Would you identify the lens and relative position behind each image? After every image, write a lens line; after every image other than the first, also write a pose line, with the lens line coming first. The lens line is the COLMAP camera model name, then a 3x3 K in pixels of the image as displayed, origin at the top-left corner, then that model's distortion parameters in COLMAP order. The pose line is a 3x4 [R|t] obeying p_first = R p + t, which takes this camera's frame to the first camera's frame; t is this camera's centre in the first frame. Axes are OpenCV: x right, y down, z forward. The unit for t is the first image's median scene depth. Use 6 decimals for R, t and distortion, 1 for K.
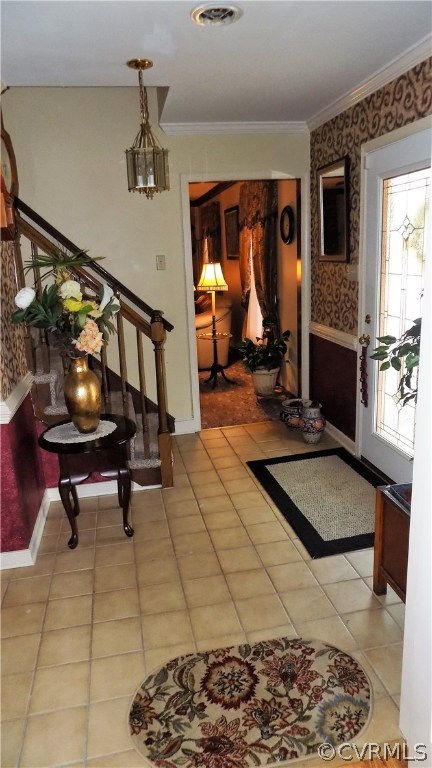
lens RADIAL K [[516.3, 0, 223.5], [0, 516.3, 387.1], [0, 0, 1]] dist [-0.011298, 0.005611]
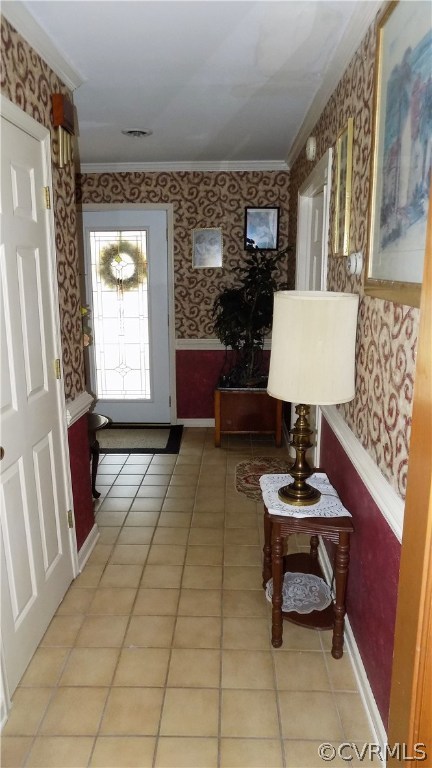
lens RADIAL K [[516.3, 0, 216.2], [0, 516.3, 383.4], [0, 0, 1]] dist [-0.011298, 0.005611]
pose [[0.231440, -0.163457, 0.959019, -1.027214], [0.240060, 0.964896, 0.106525, -0.030062], [-0.942765, 0.205568, 0.262555, 0.290248]]
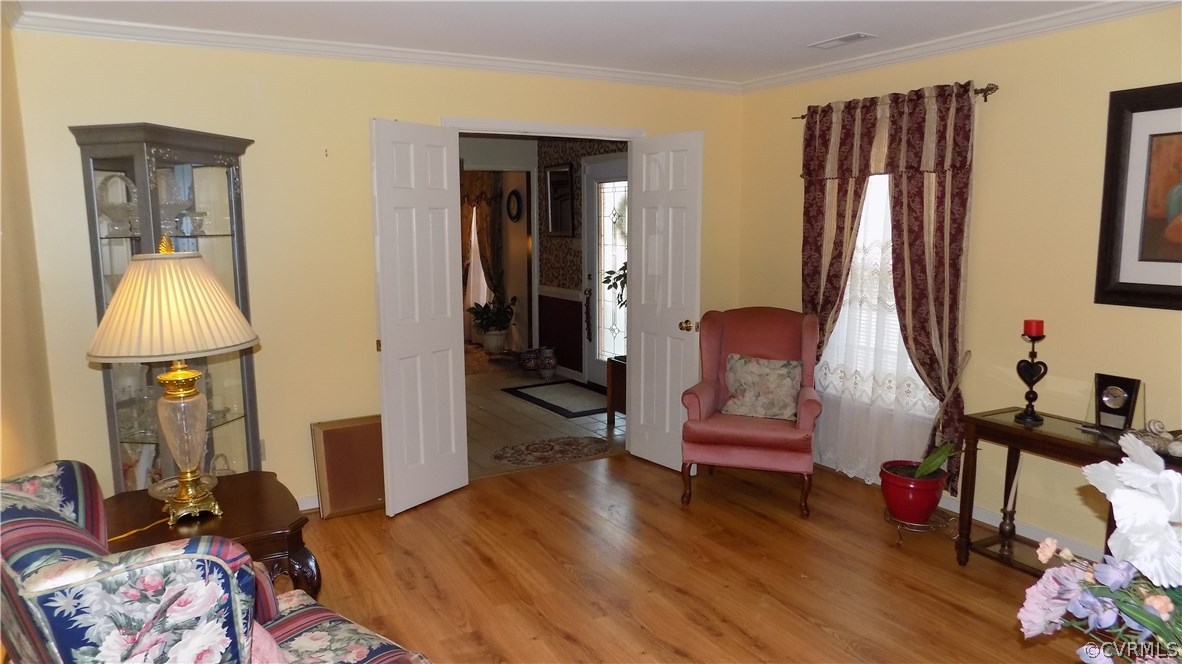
lens RADIAL K [[794.7, 0, 589.5], [0, 794.7, 330.4], [0, 0, 1]] dist [-0.011298, 0.005611]
pose [[0.948463, 0.004400, 0.316858, -0.392881], [0.038096, 0.991068, -0.127797, 0.279947], [-0.314590, 0.133282, 0.939824, -0.980794]]
